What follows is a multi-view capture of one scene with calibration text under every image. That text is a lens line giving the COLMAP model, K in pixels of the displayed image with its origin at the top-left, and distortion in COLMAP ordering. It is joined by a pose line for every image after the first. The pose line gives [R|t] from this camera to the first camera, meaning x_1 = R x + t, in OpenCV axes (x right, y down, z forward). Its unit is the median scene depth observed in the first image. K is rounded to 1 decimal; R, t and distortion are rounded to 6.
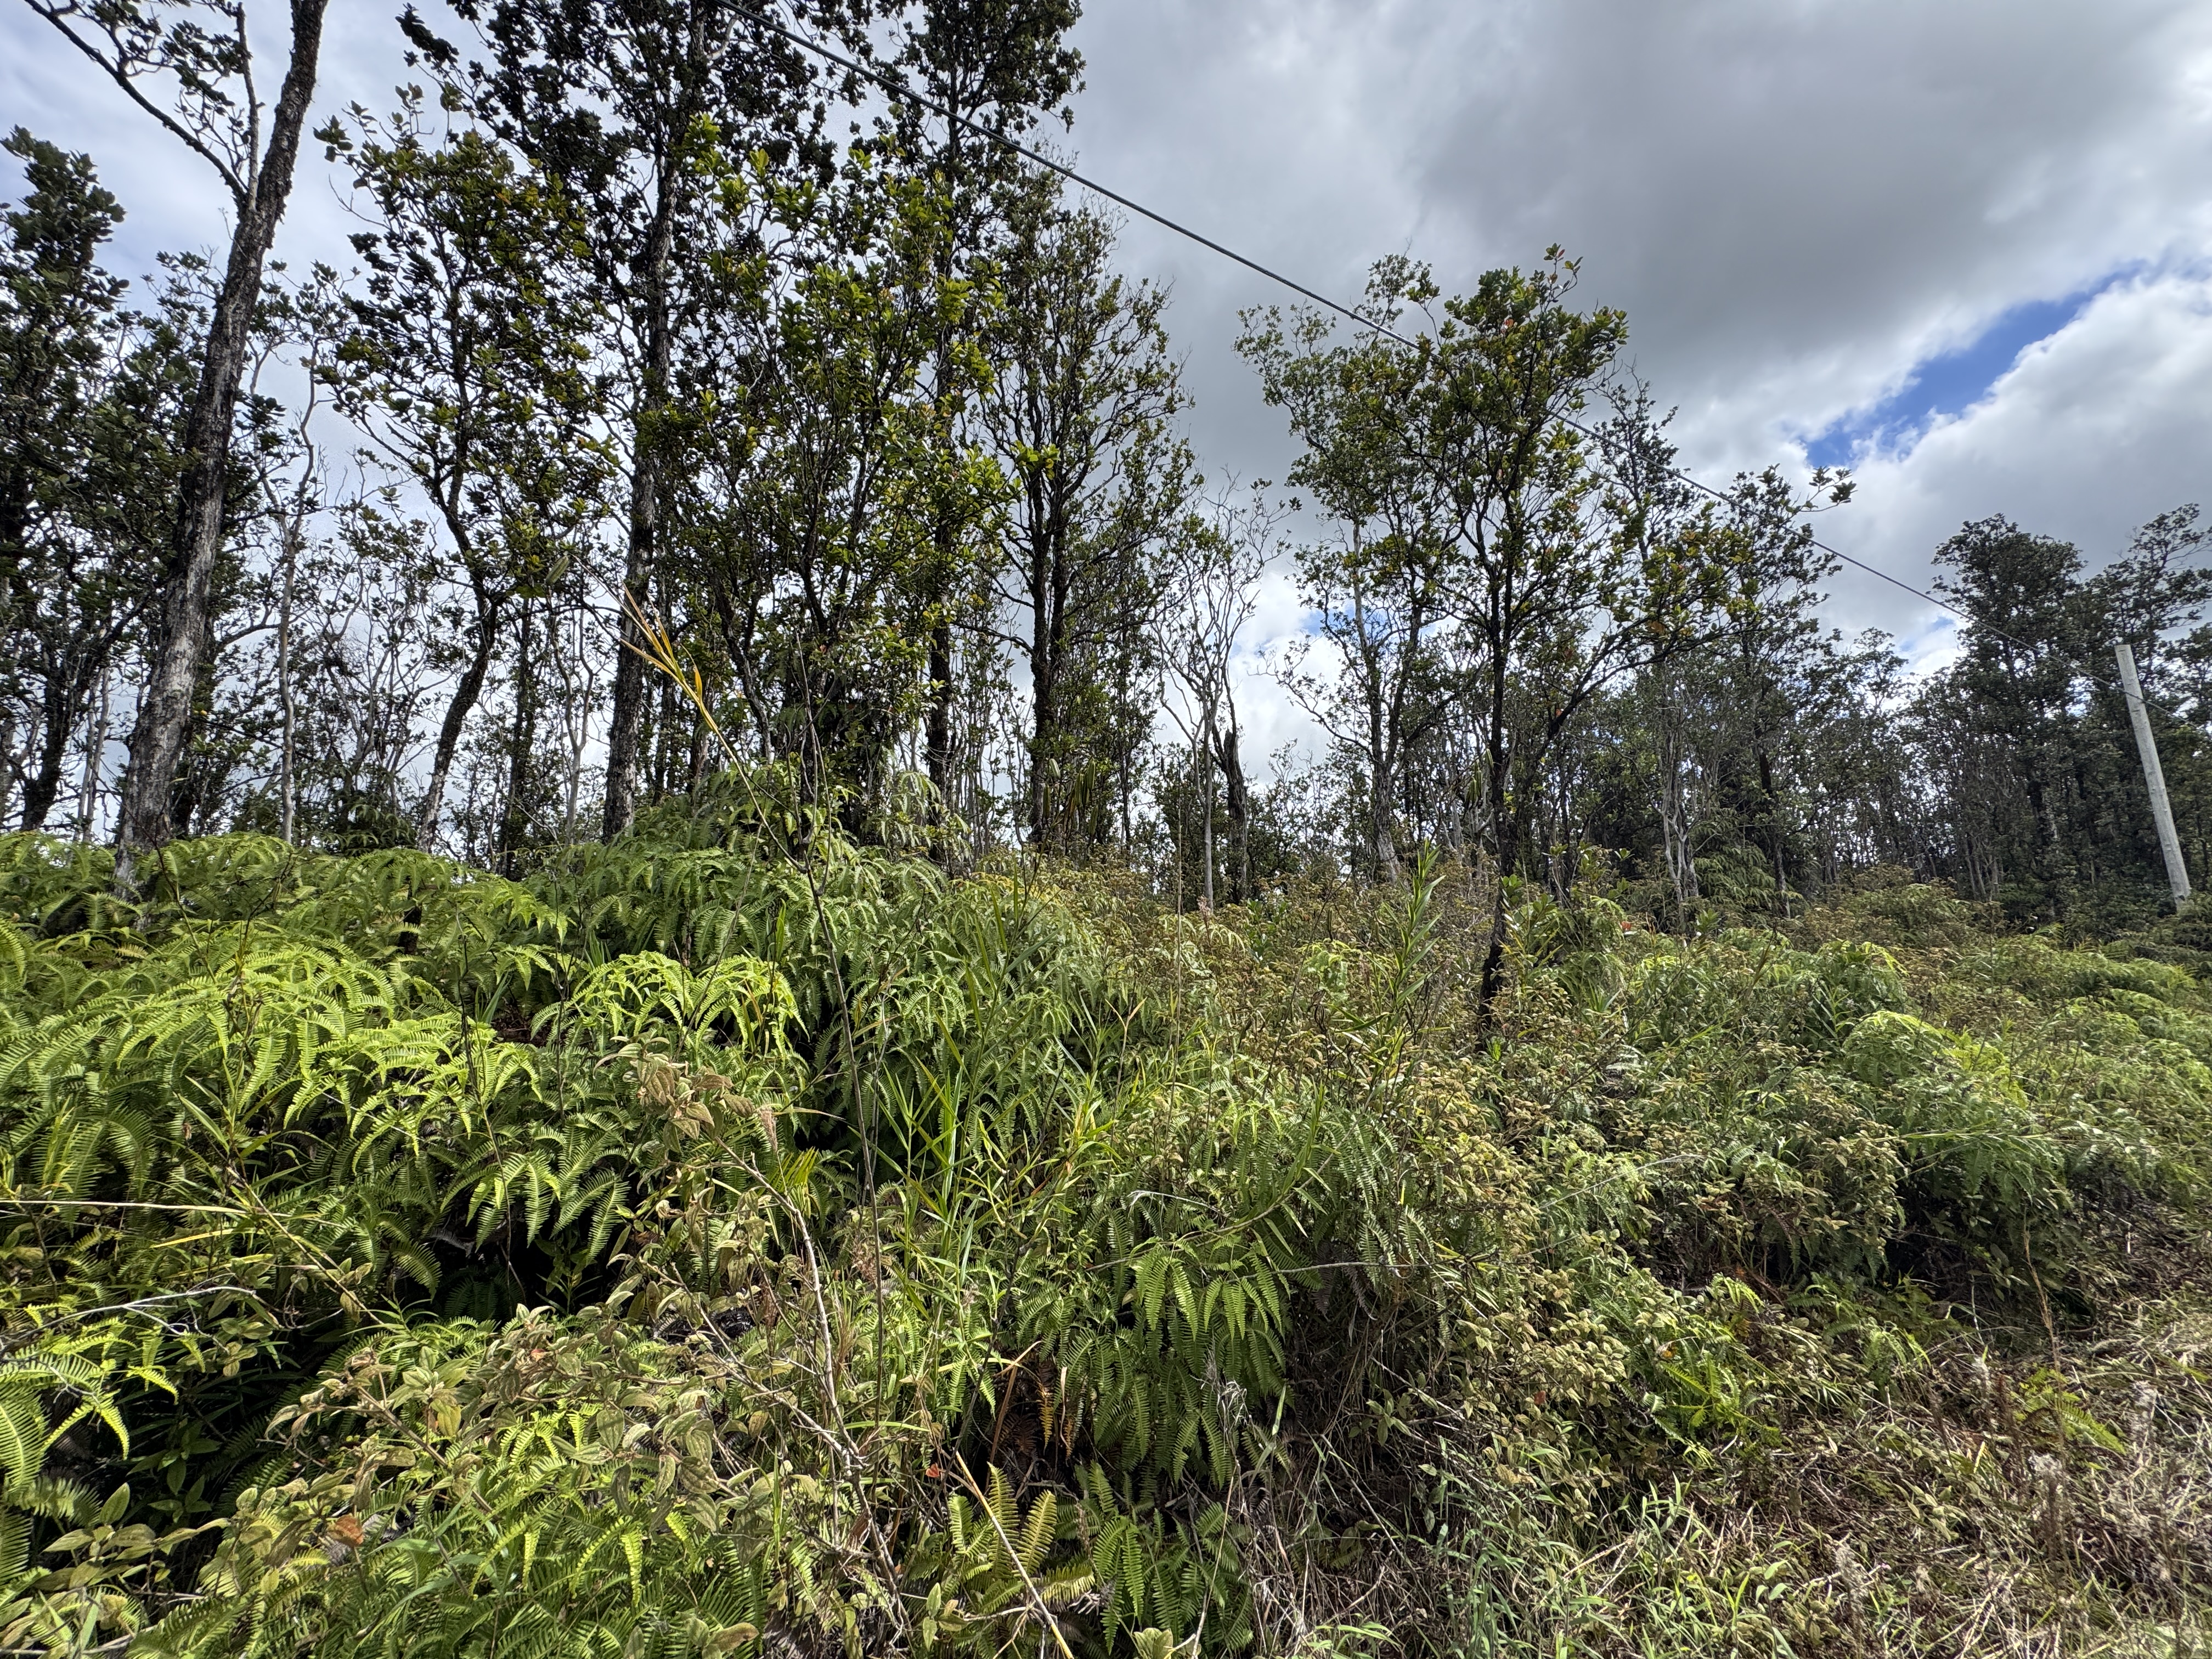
lens RADIAL K [[882.1, 0, 1106.5], [0, 882.1, 822.7], [0, 0, 1]] dist [-0.002278, -0.000081]
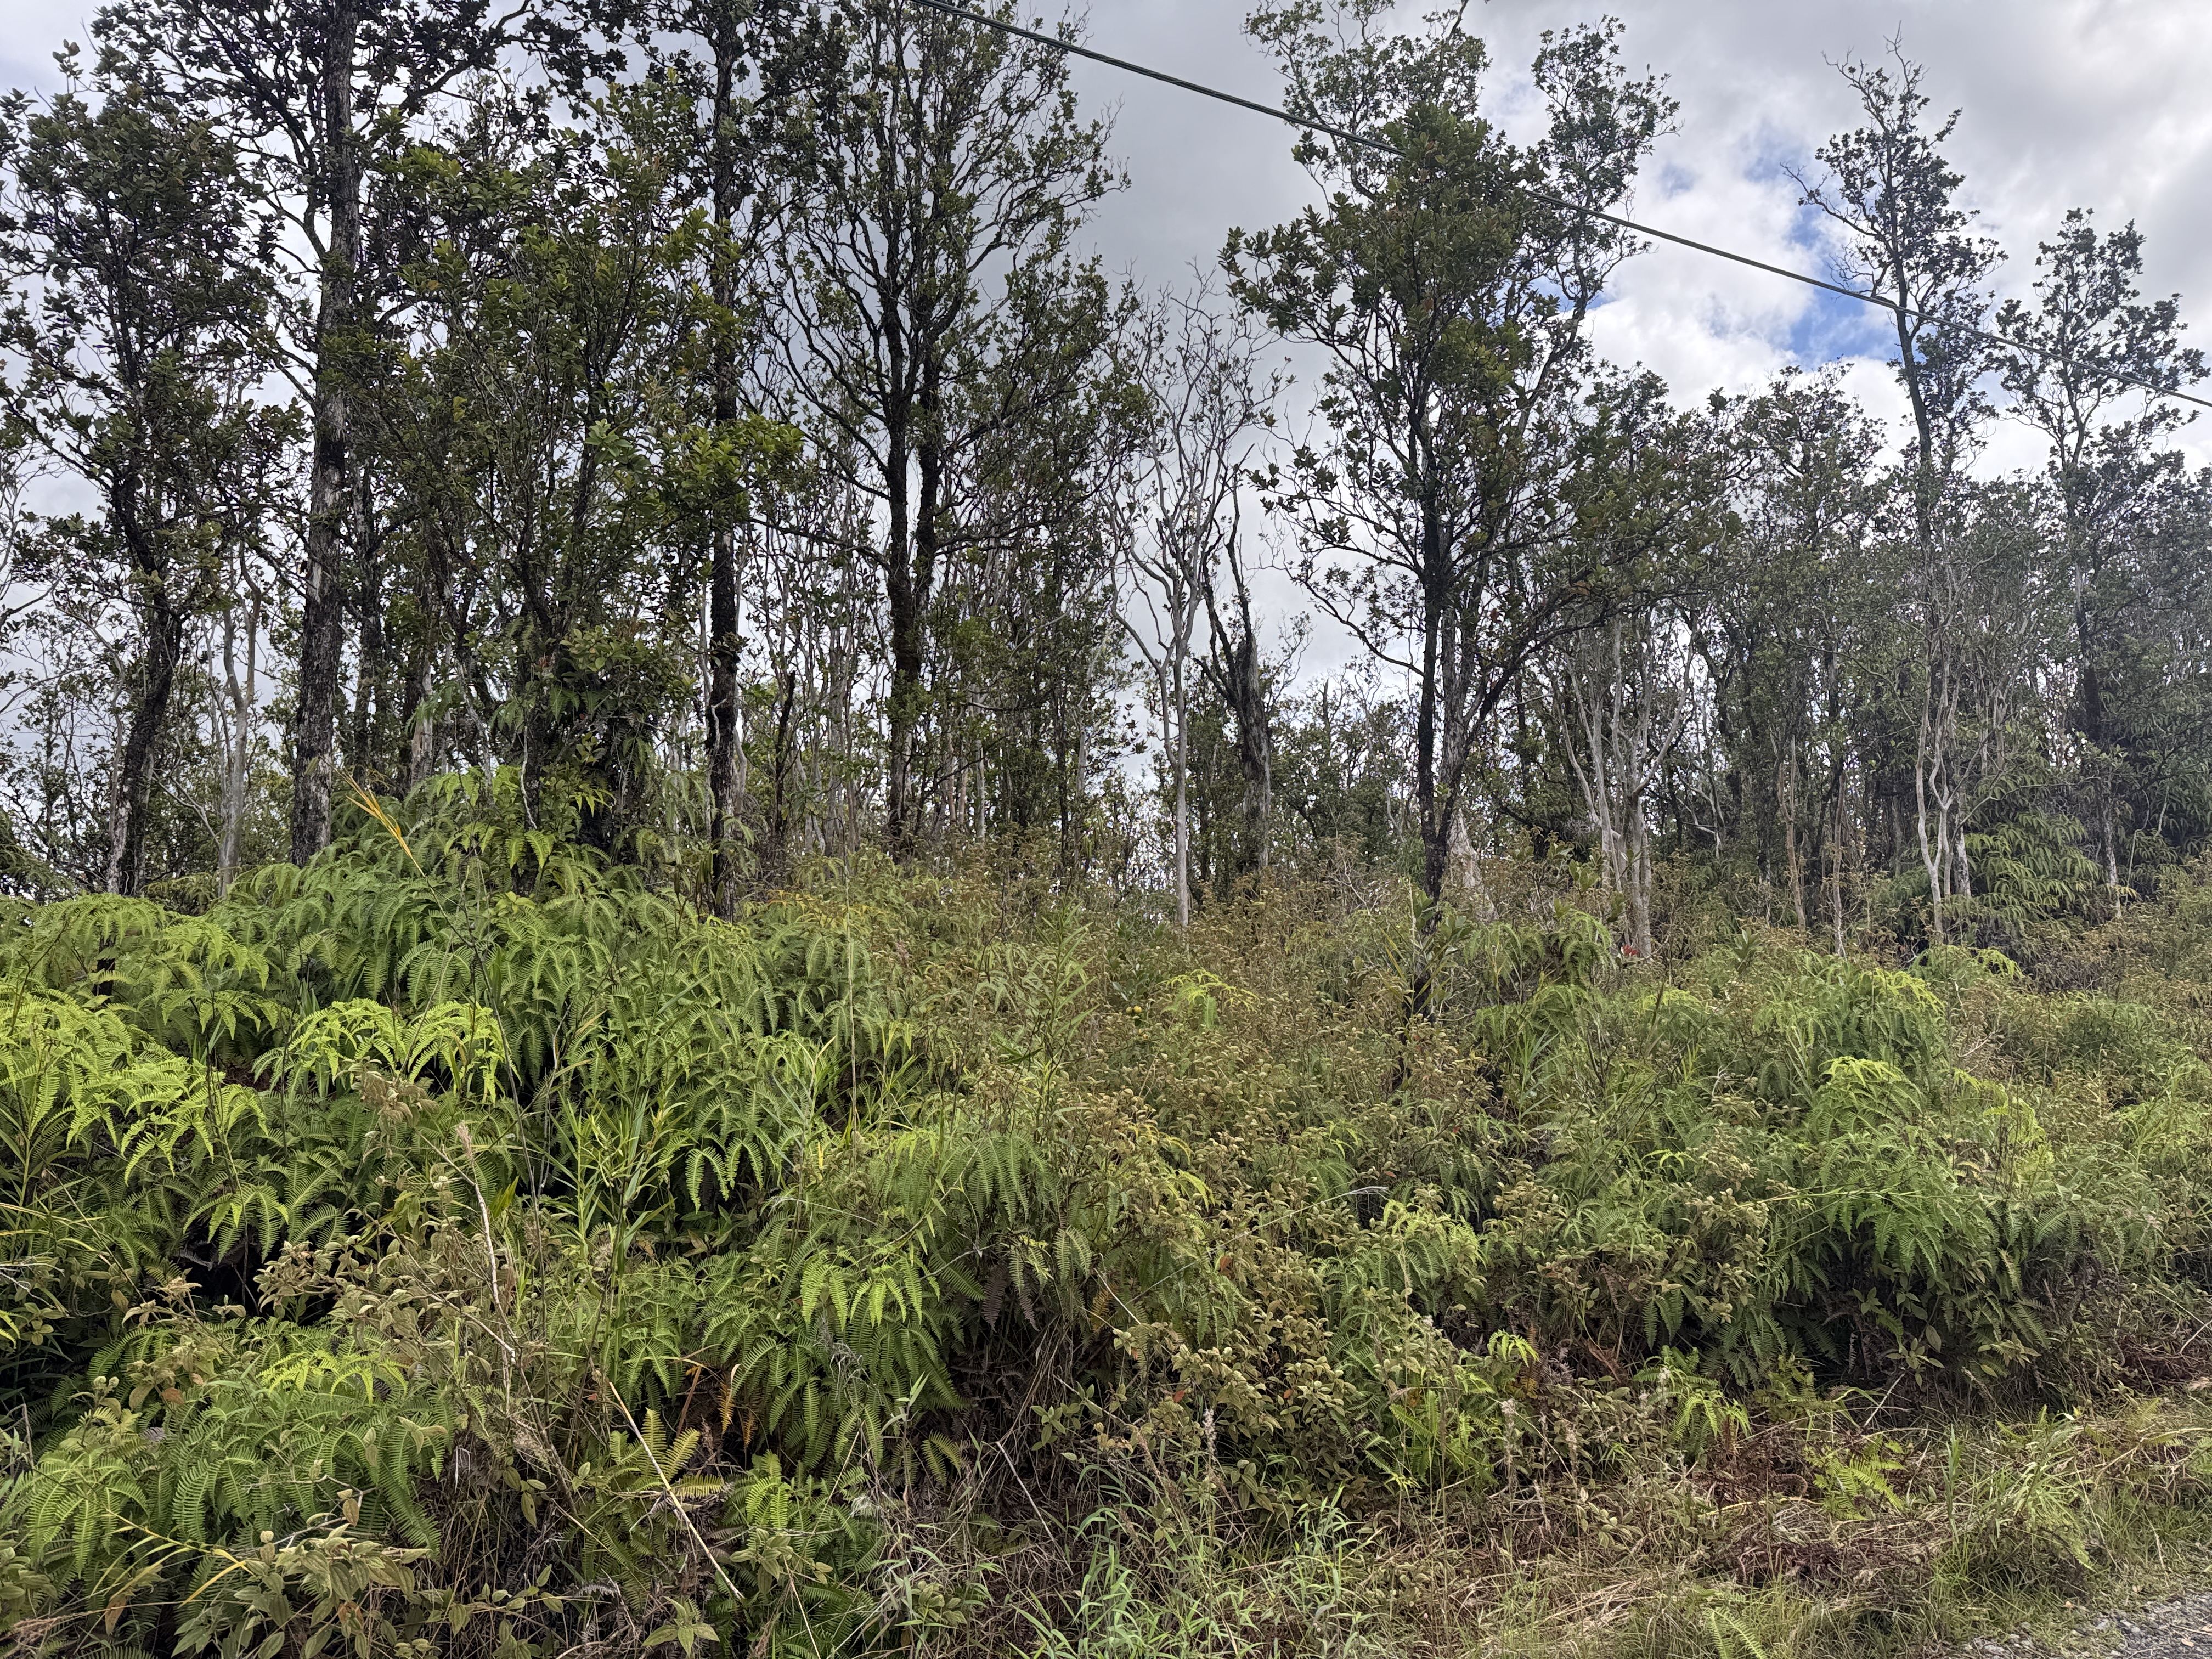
lens RADIAL K [[1517.1, 0, 1106.0], [0, 1517.1, 829.5], [0, 0, 1]] dist [0.046535, -0.057180]
pose [[0.999798, -0.009592, -0.017654, 0.143586], [0.010374, 0.998945, 0.044735, -0.045818], [0.017206, -0.044909, 0.998843, -0.284639]]
